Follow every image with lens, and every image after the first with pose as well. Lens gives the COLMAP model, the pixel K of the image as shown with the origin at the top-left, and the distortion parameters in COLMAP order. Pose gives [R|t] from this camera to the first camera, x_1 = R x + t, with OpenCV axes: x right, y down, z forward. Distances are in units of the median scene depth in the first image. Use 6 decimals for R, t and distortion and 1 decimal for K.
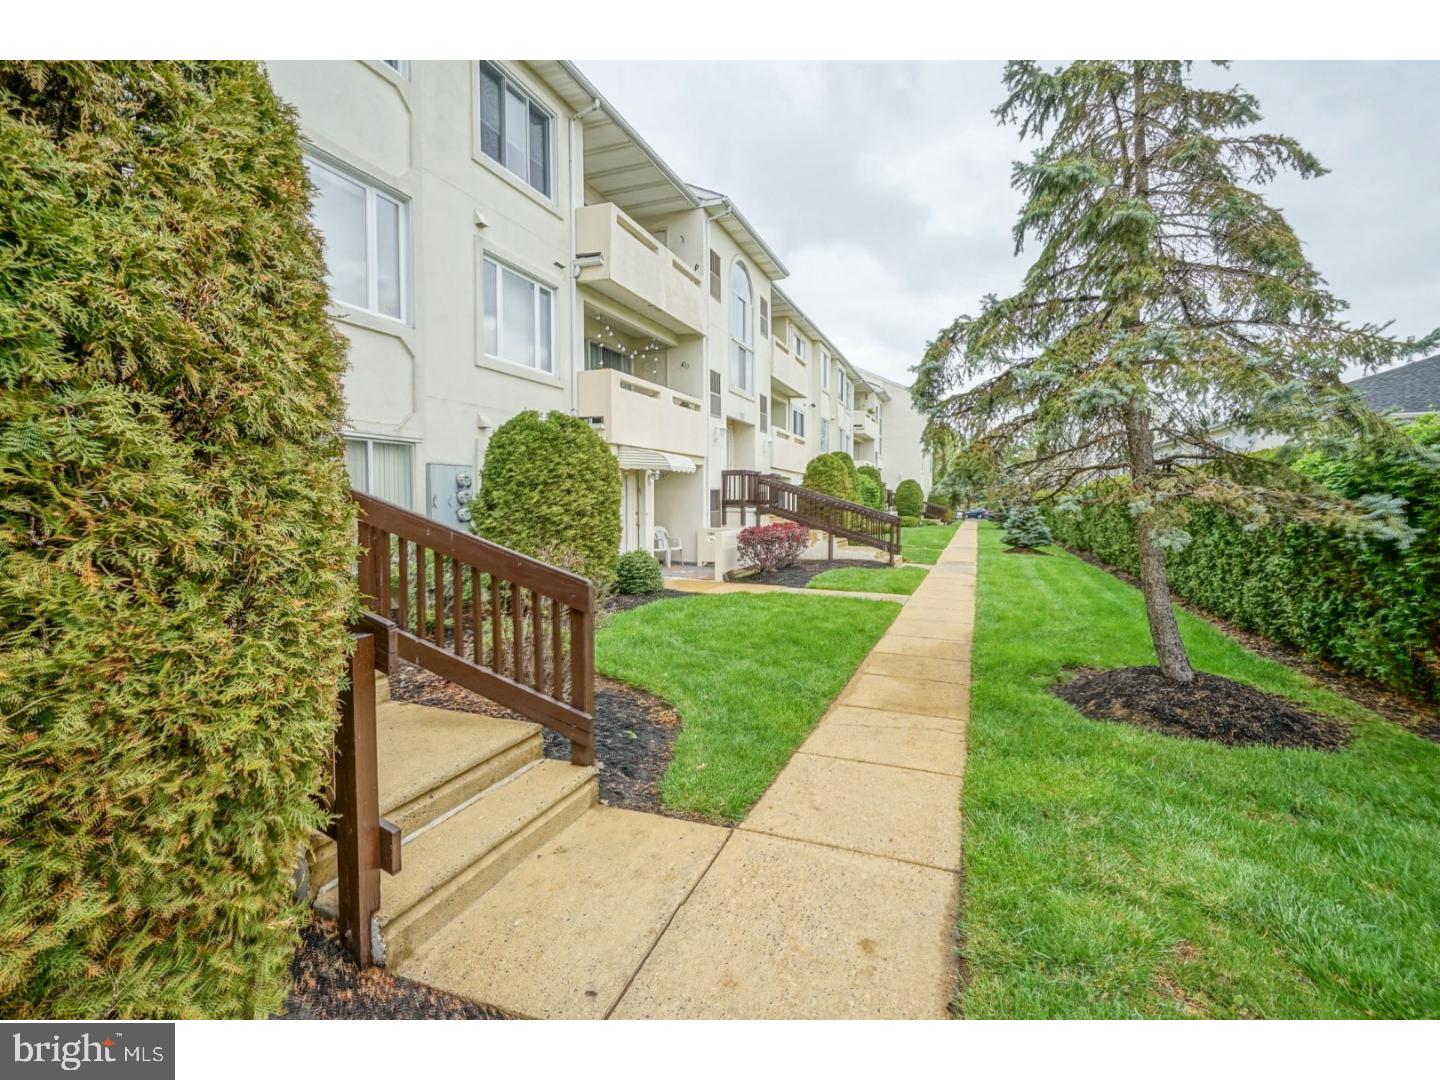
lens RADIAL K [[659.8, 0, 718.4], [0, 659.8, 518.1], [0, 0, 1]] dist [-0.000877, 0.000070]
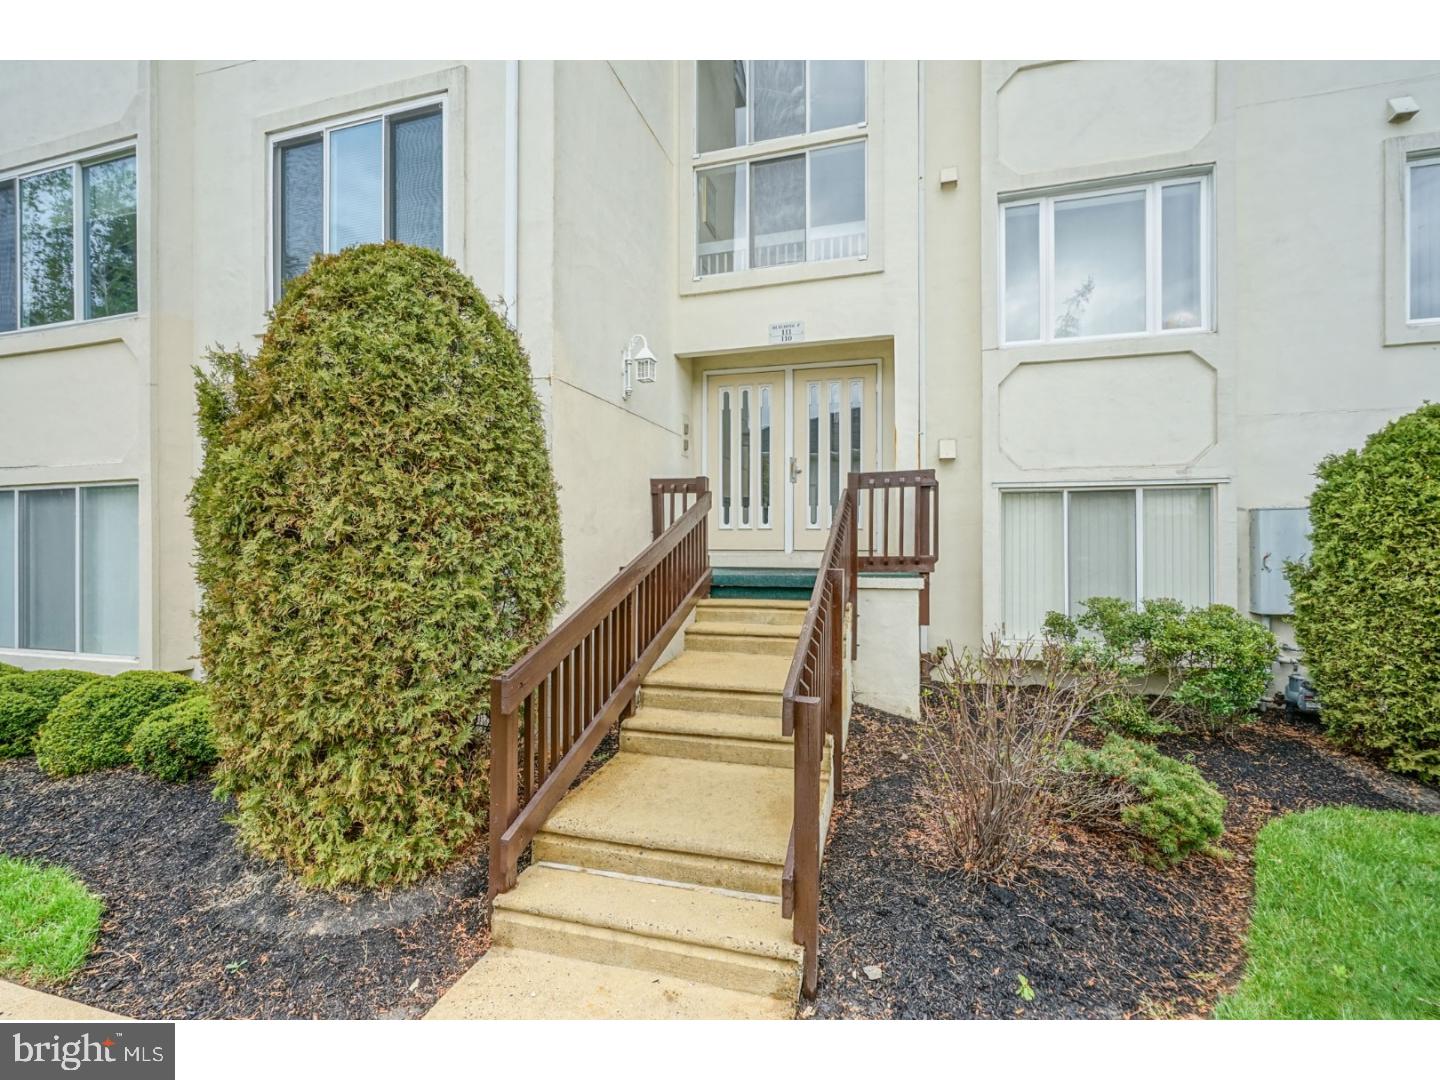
lens RADIAL K [[651.3, 0, 714.7], [0, 651.3, 541.1], [0, 0, 1]] dist [-0.001417, 0.000534]
pose [[0.082445, -0.006127, -0.996577, 0.234827], [-0.026739, 0.999608, -0.008358, -0.028095], [0.996237, 0.027337, 0.082249, 0.381488]]
